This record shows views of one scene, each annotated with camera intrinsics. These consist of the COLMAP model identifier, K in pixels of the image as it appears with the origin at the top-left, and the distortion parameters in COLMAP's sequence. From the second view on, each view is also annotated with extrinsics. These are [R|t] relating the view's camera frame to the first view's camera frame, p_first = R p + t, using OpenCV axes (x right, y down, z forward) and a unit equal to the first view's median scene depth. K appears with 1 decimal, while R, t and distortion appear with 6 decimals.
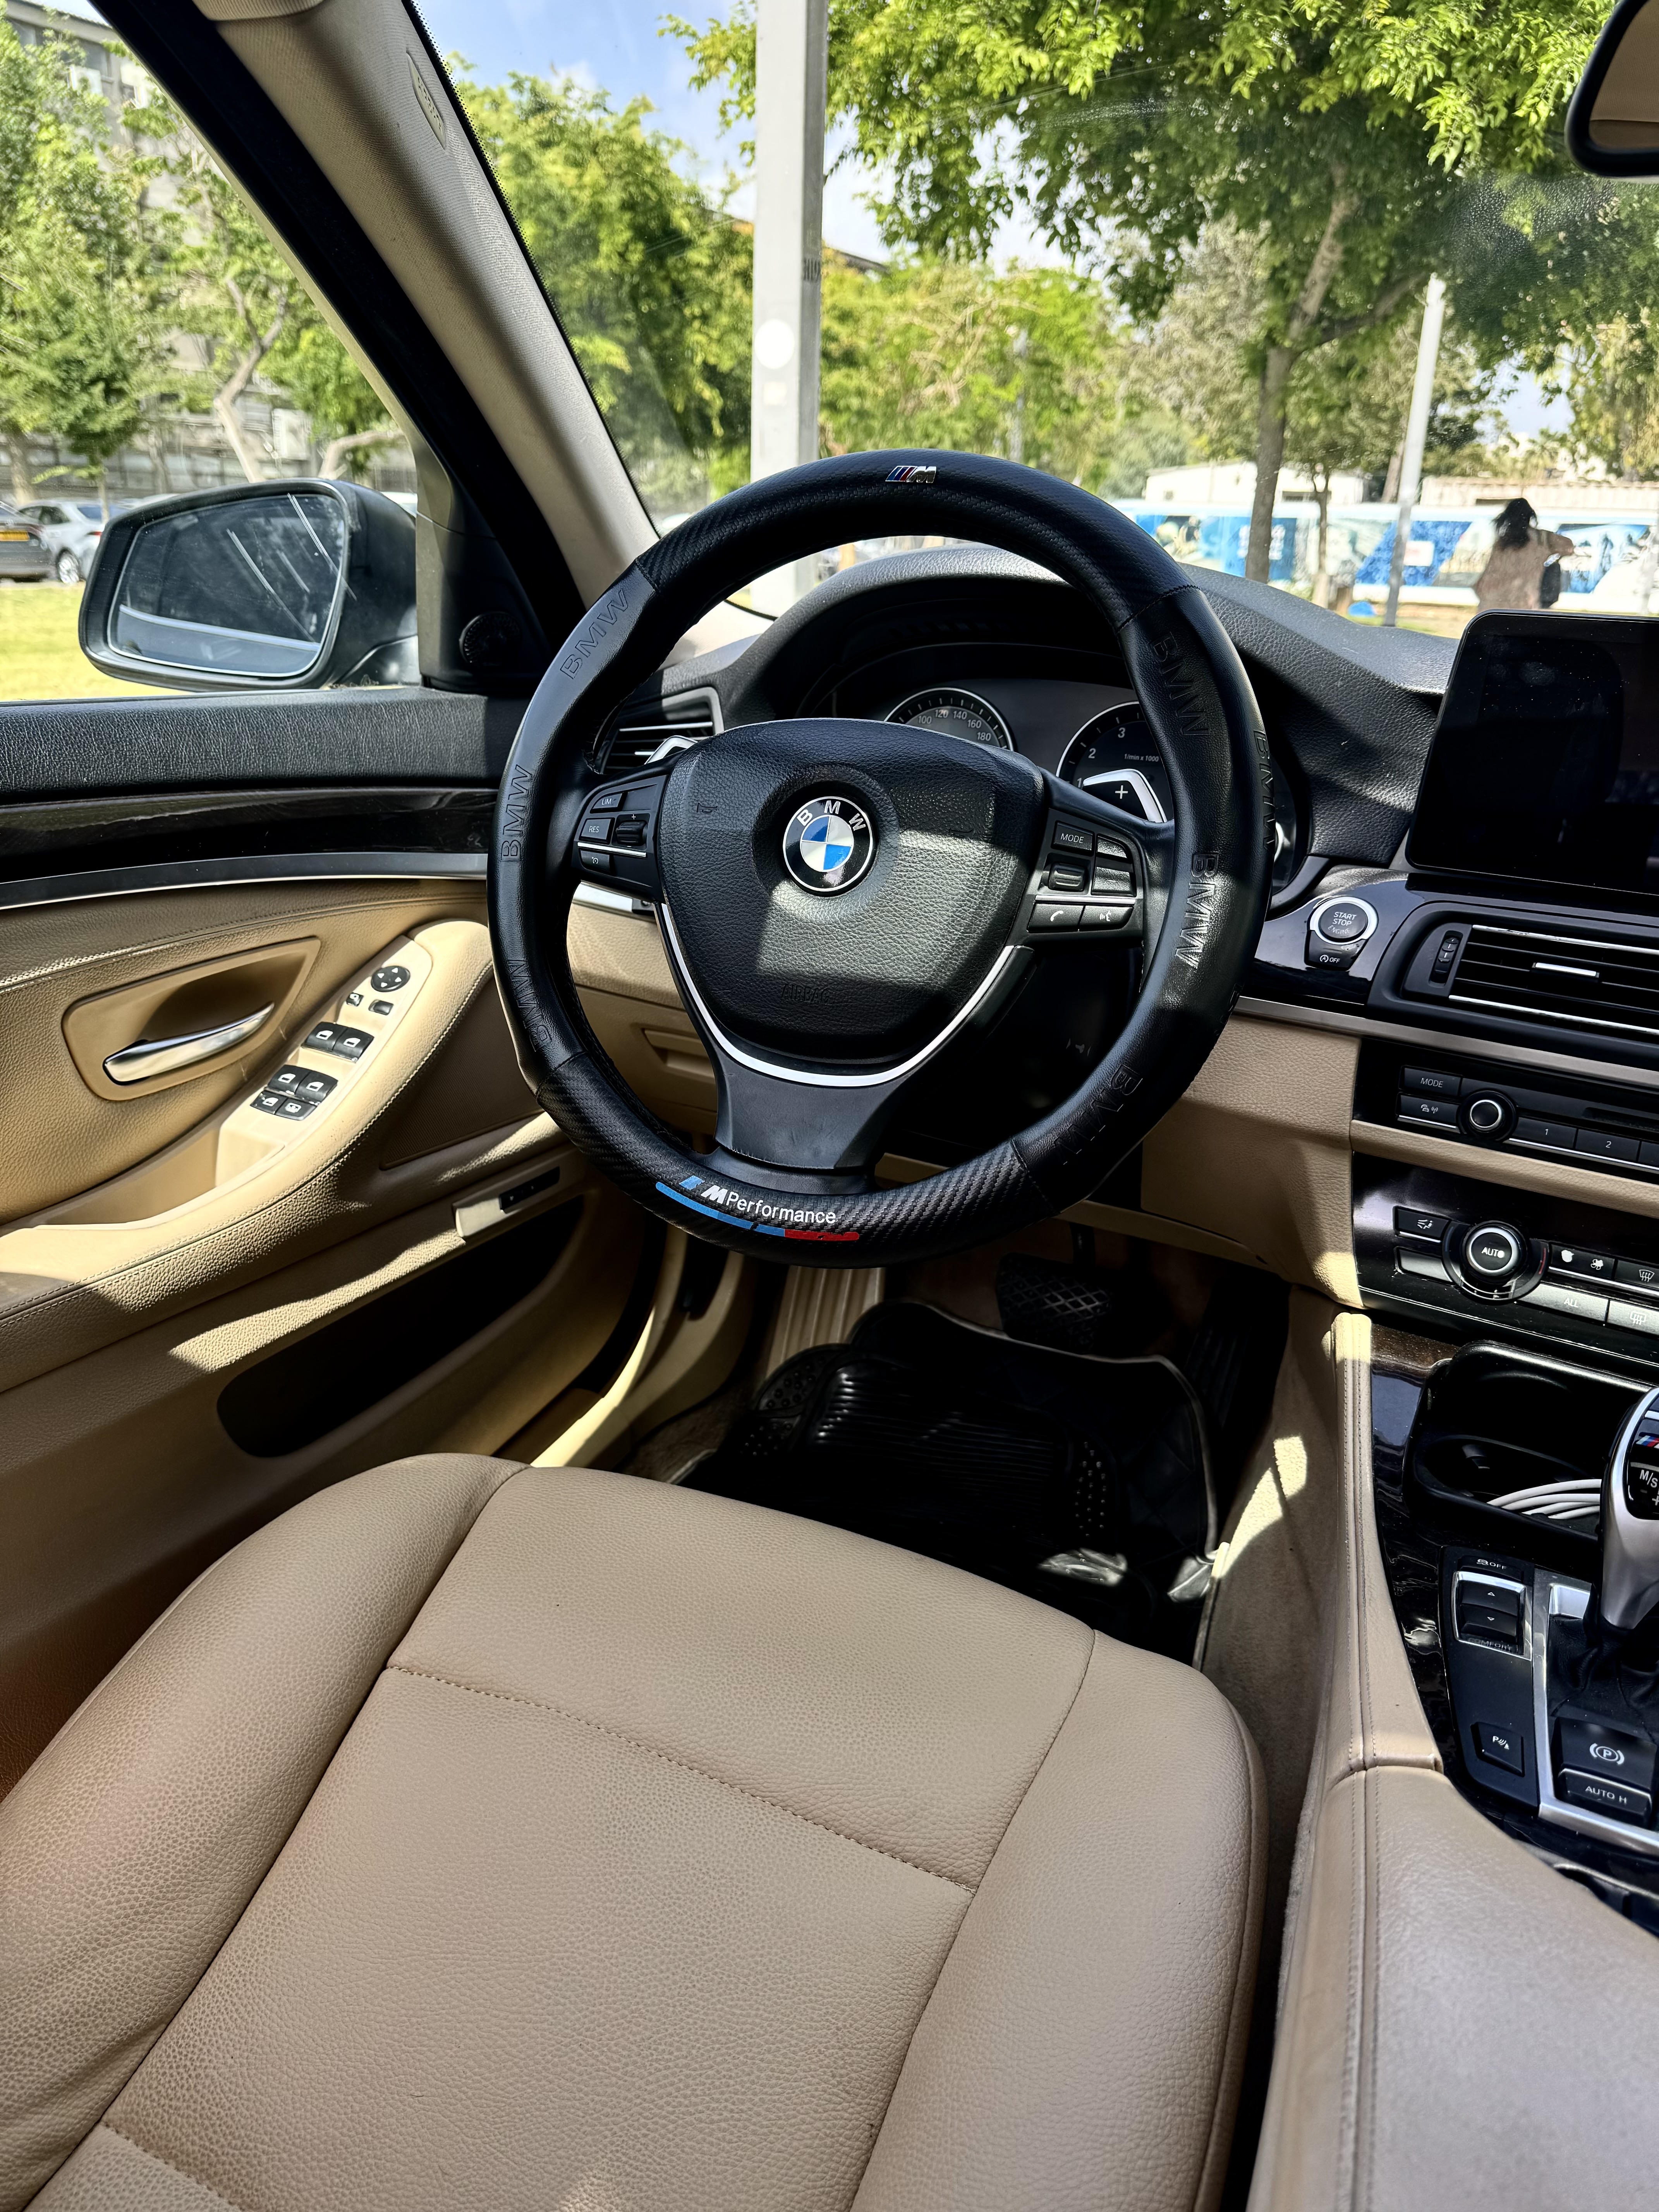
lens RADIAL K [[1566.2, 0, 853.3], [0, 1566.2, 1103.9], [0, 0, 1]] dist [0.085270, -0.127447]
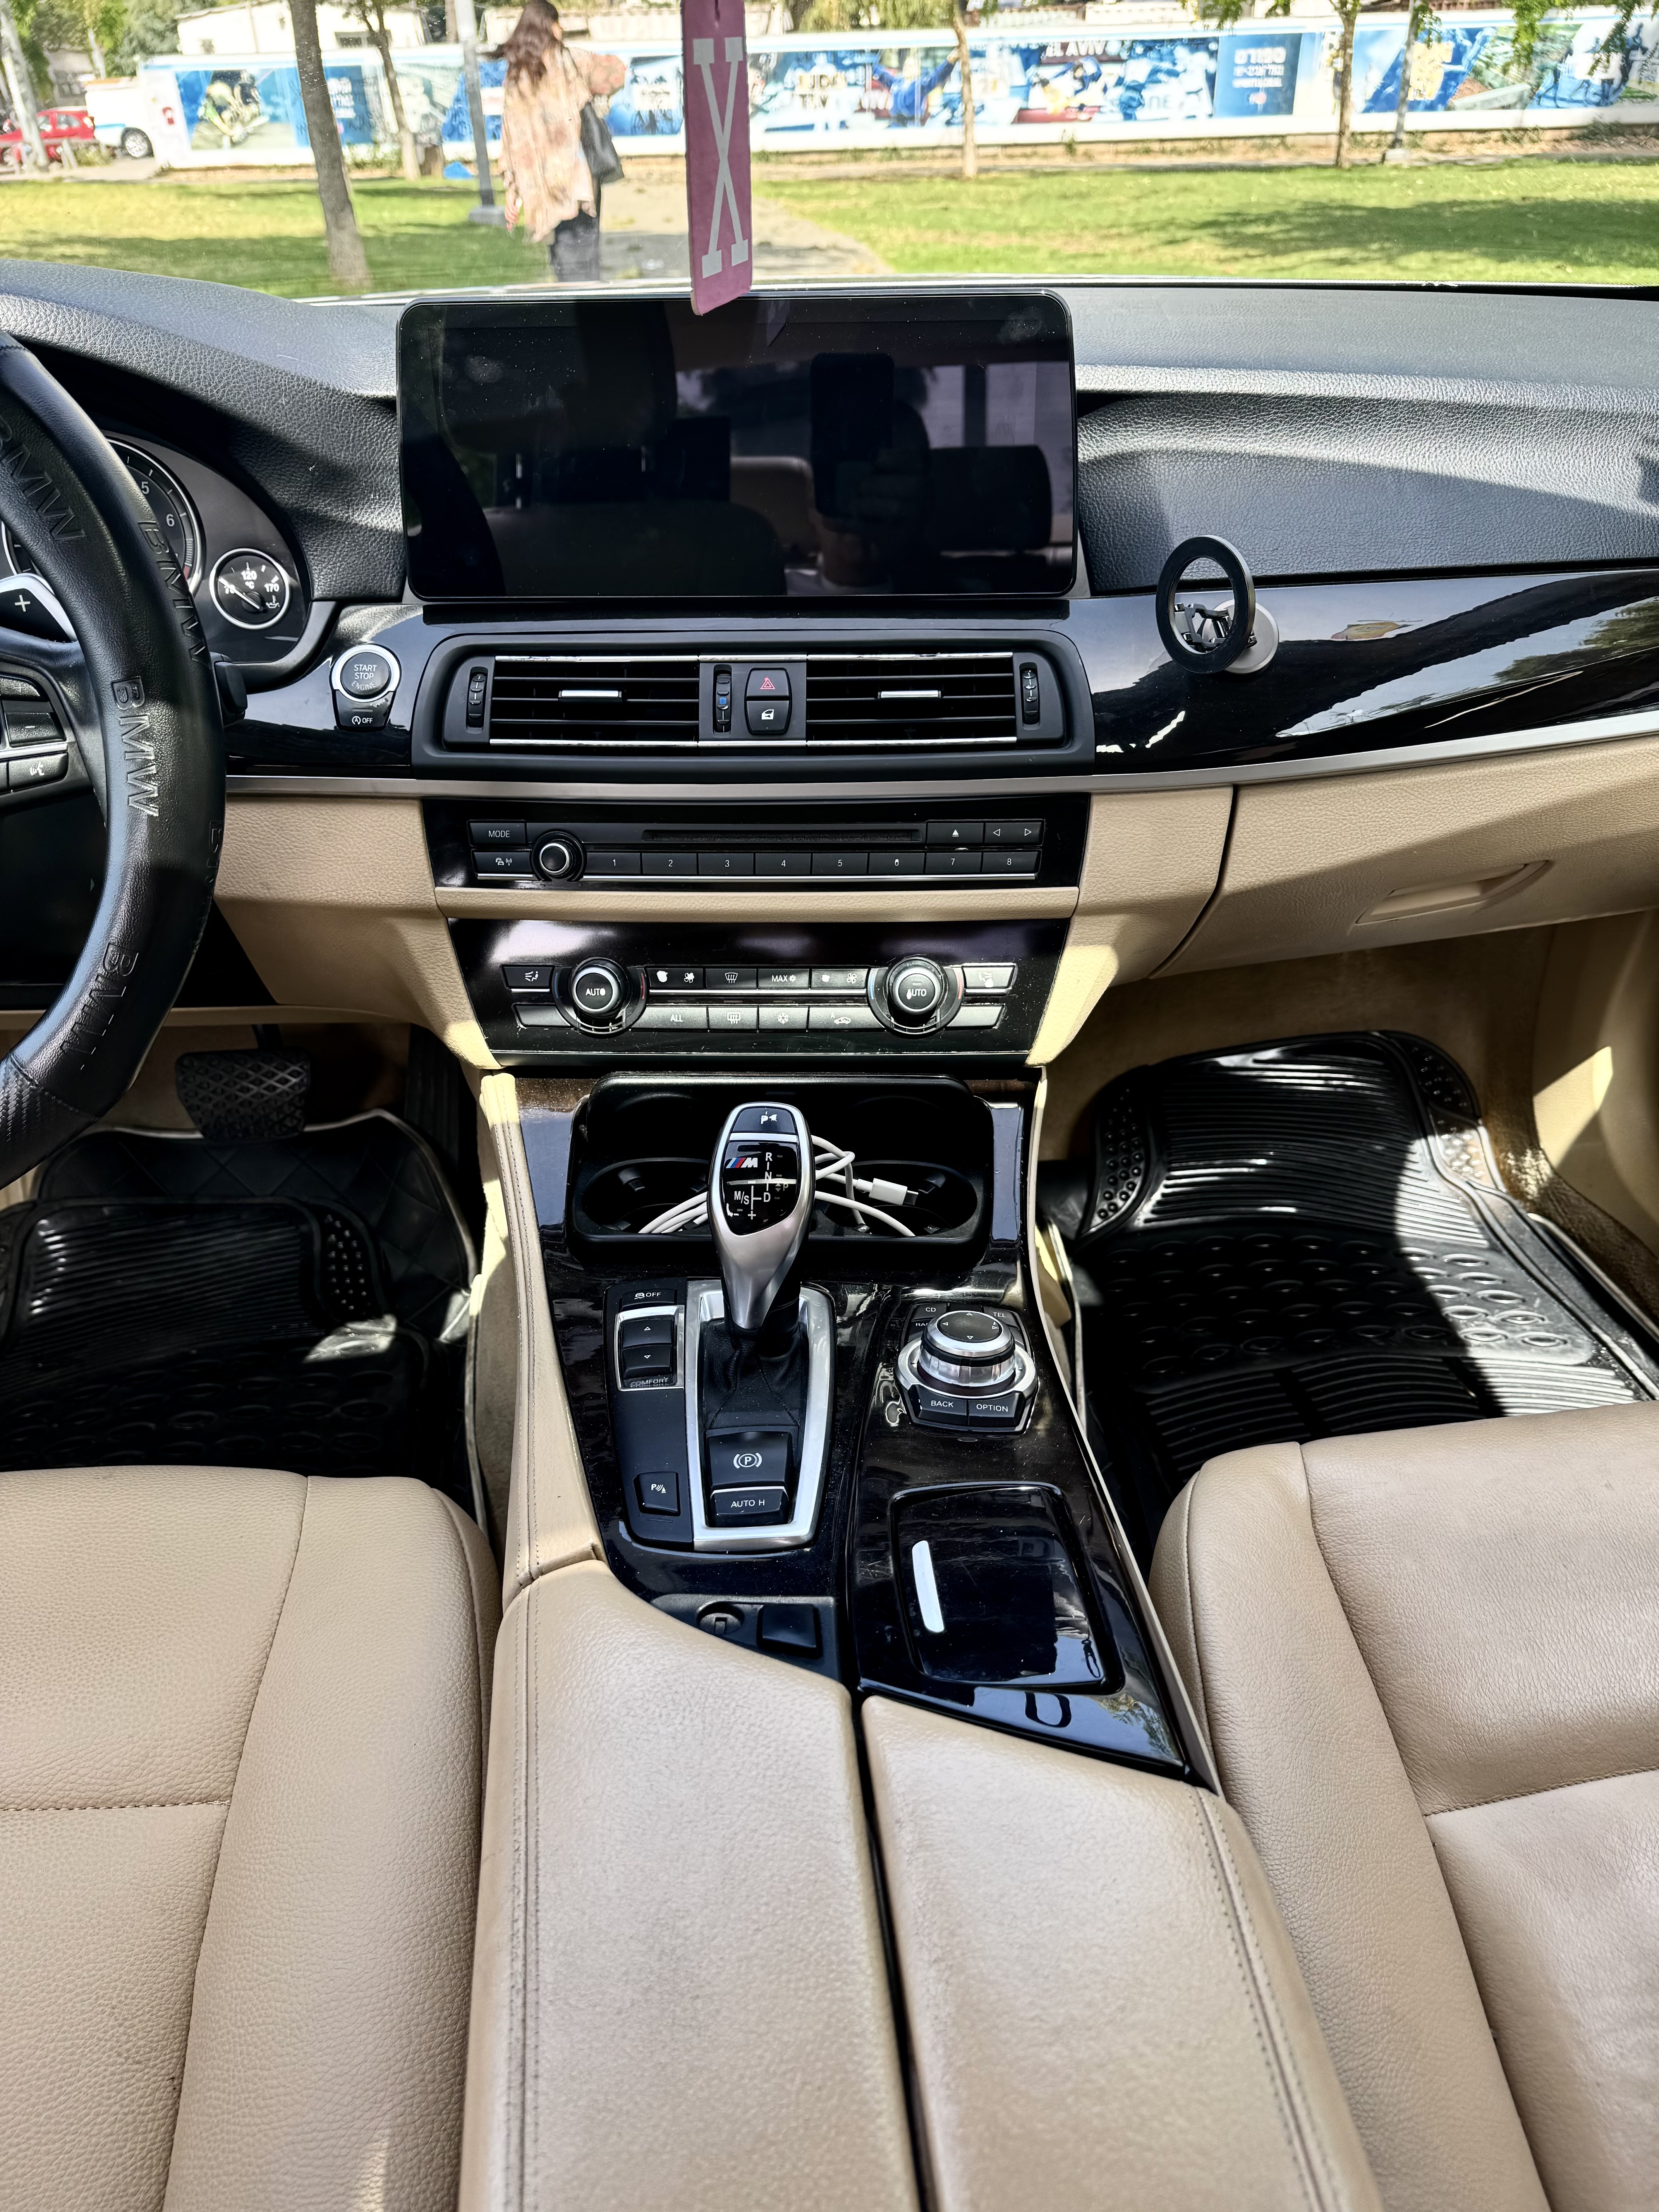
lens RADIAL K [[1547.9, 0, 829.5], [0, 1547.9, 1106.0], [0, 0, 1]] dist [0.052368, -0.060144]
pose [[0.878245, -0.307923, 0.365881, 0.134677], [0.214321, 0.937408, 0.274468, -0.070508], [-0.427495, -0.162634, 0.889269, 0.035106]]
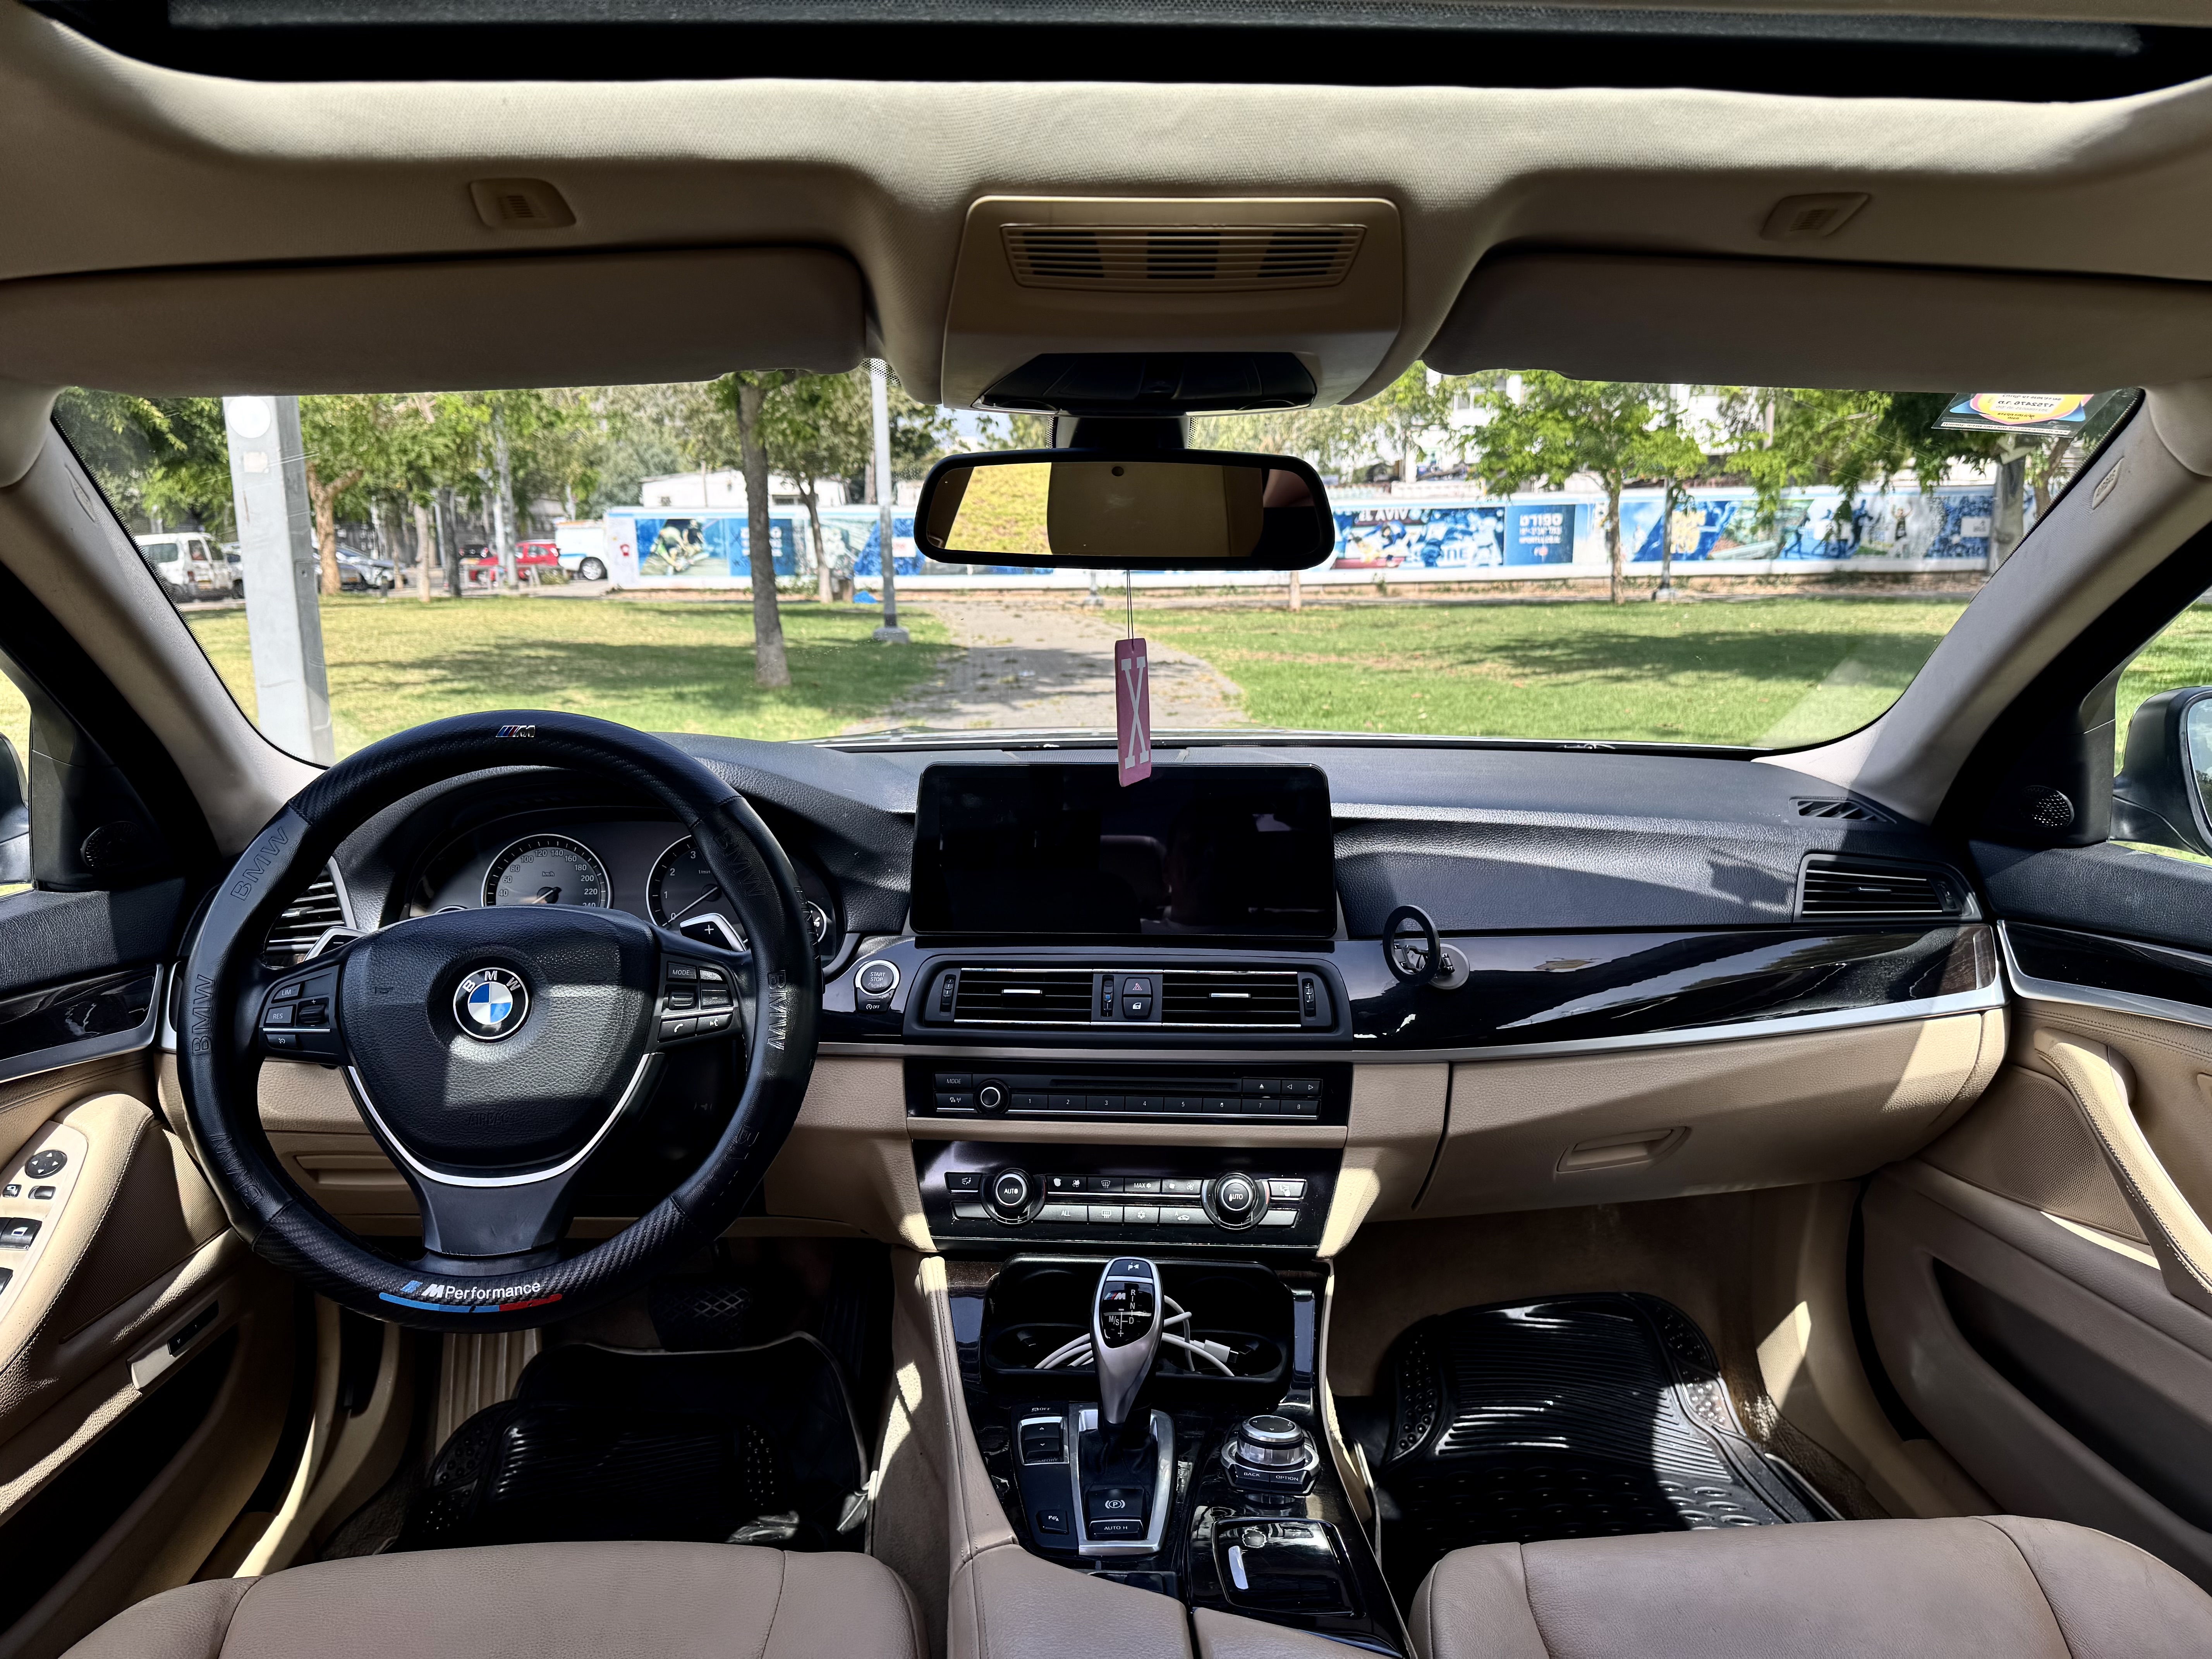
lens RADIAL K [[1566.2, 0, 1114.5], [0, 1566.2, 798.3], [0, 0, 1]] dist [0.085270, -0.127447]
pose [[0.896891, -0.121358, 0.425276, -0.076834], [0.192146, 0.973041, -0.127559, -0.050554], [-0.398331, 0.196121, 0.896030, -0.370890]]
